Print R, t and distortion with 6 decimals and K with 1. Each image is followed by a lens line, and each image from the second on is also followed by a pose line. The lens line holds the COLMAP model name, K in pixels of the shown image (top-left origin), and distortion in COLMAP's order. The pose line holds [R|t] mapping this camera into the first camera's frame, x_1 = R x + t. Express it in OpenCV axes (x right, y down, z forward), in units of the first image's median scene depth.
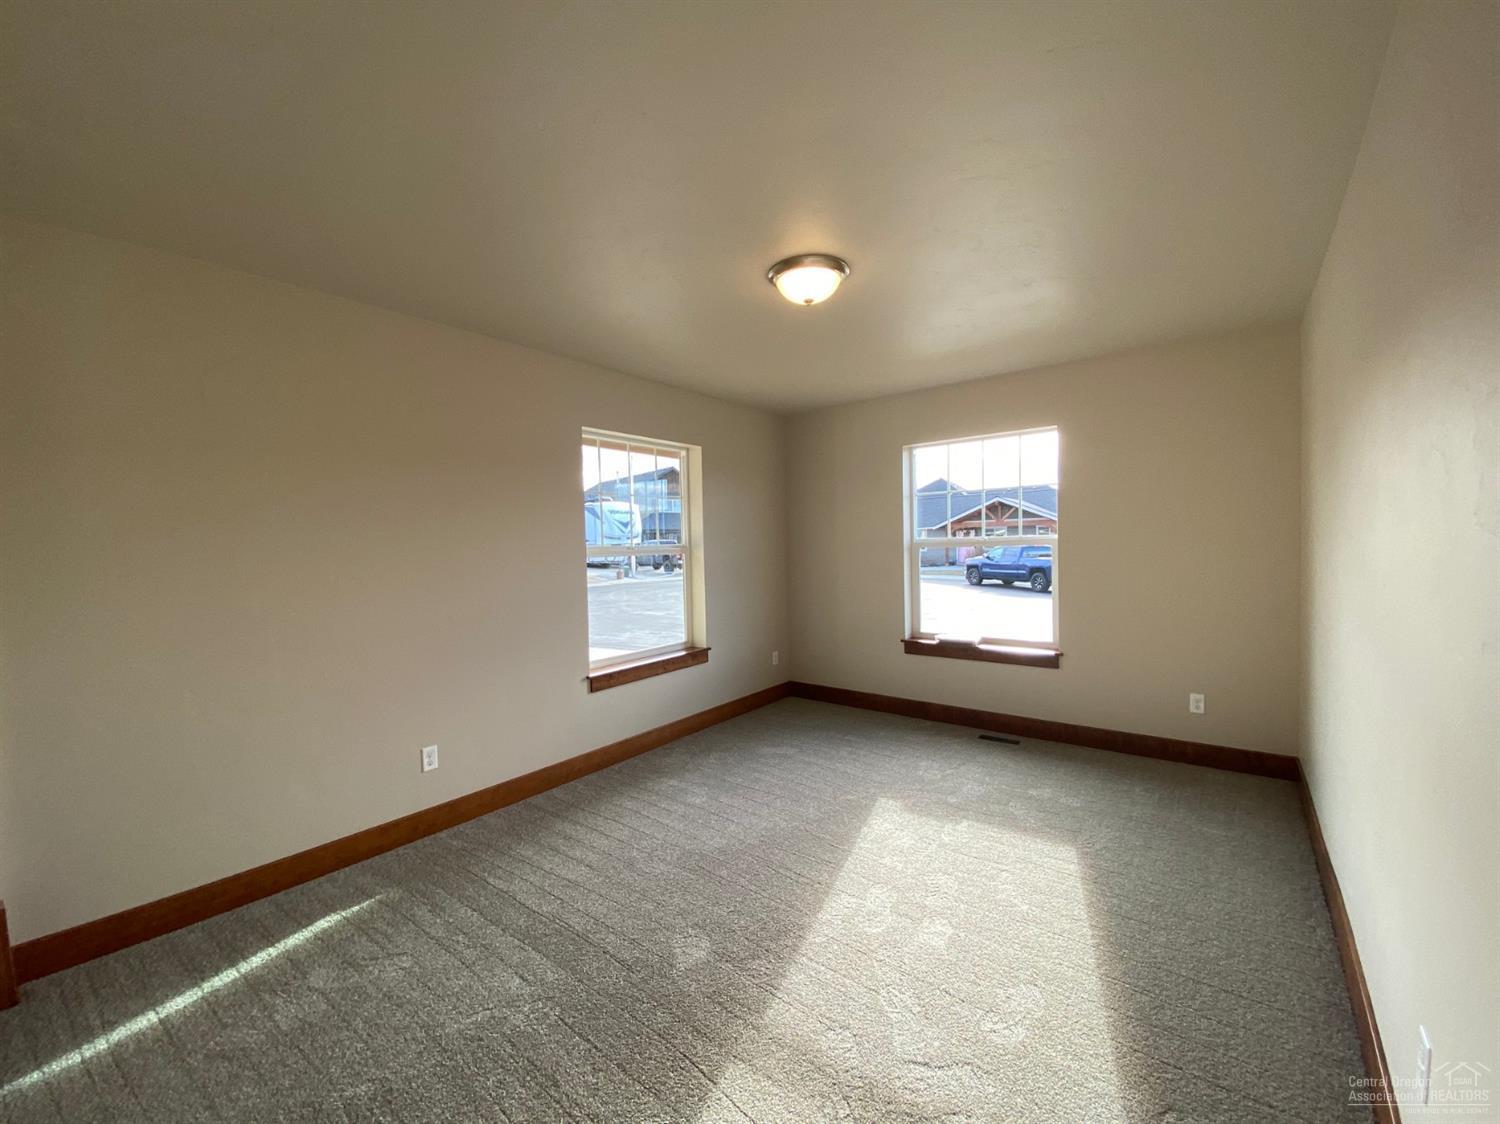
lens RADIAL K [[607.6, 0, 748.5], [0, 607.6, 565.5], [0, 0, 1]] dist [0.013232, -0.014833]
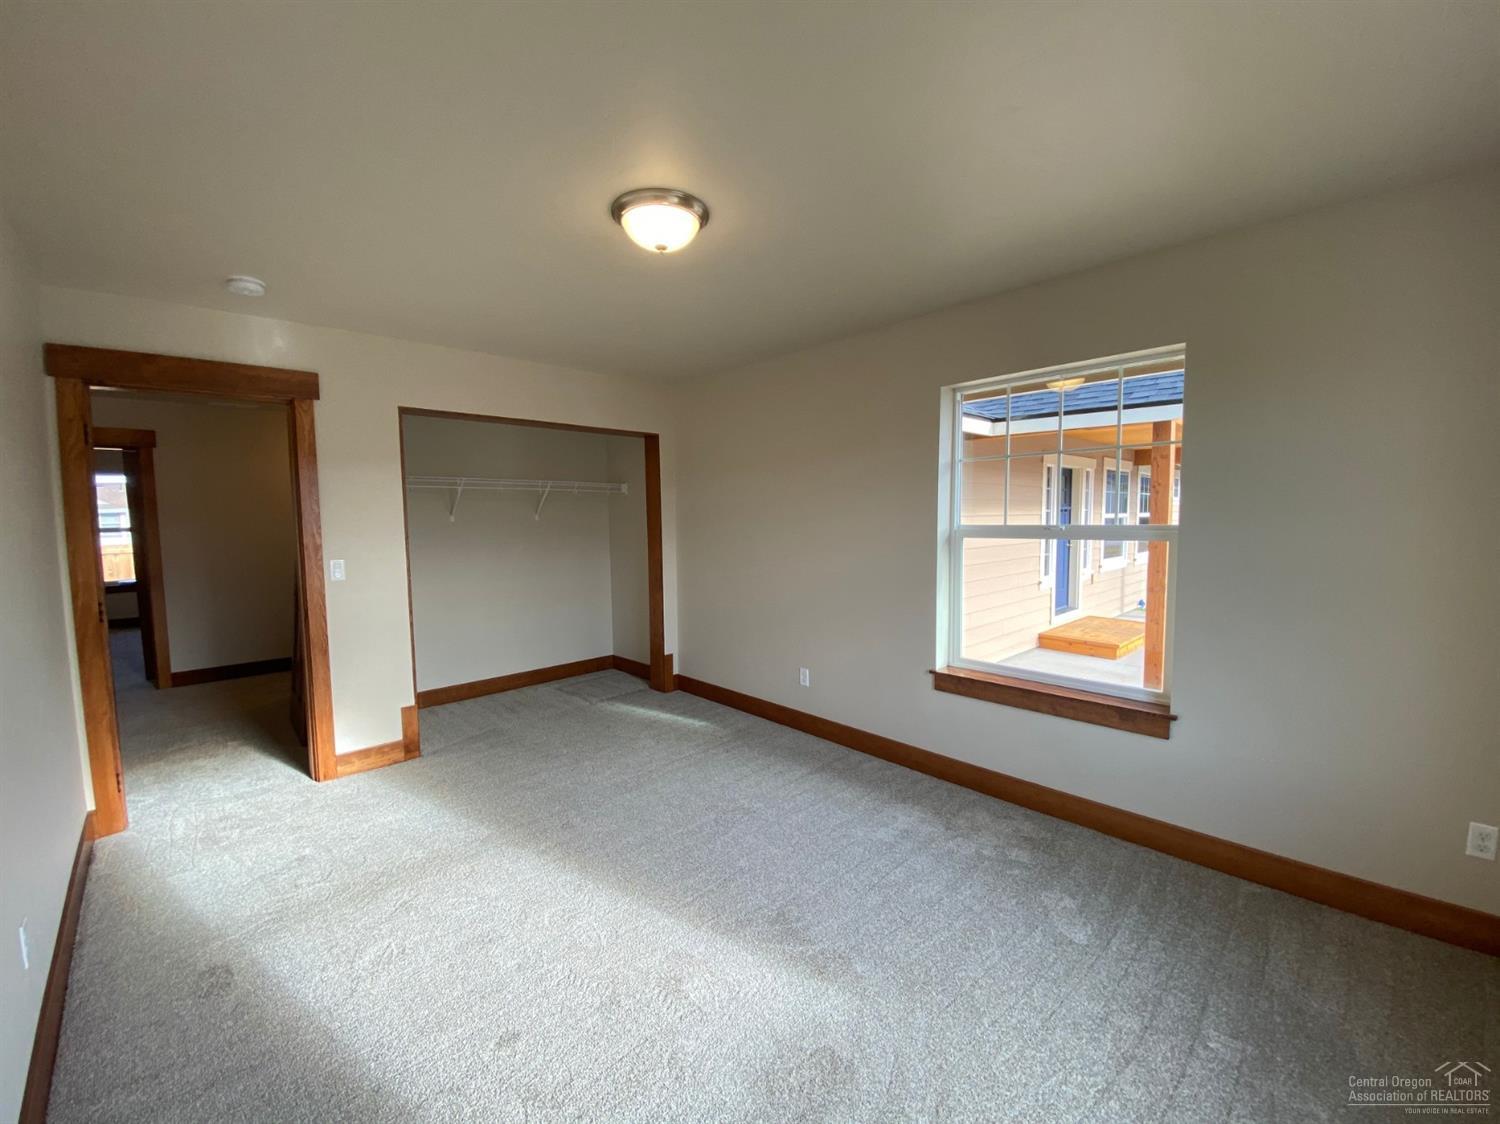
lens RADIAL K [[607.6, 0, 751.8], [0, 607.6, 563.8], [0, 0, 1]] dist [0.013232, -0.014833]
pose [[-0.151982, 0.091081, -0.984178, 0.681483], [-0.041621, 0.994272, 0.098443, -0.053839], [0.987507, 0.055924, -0.147320, 0.905248]]
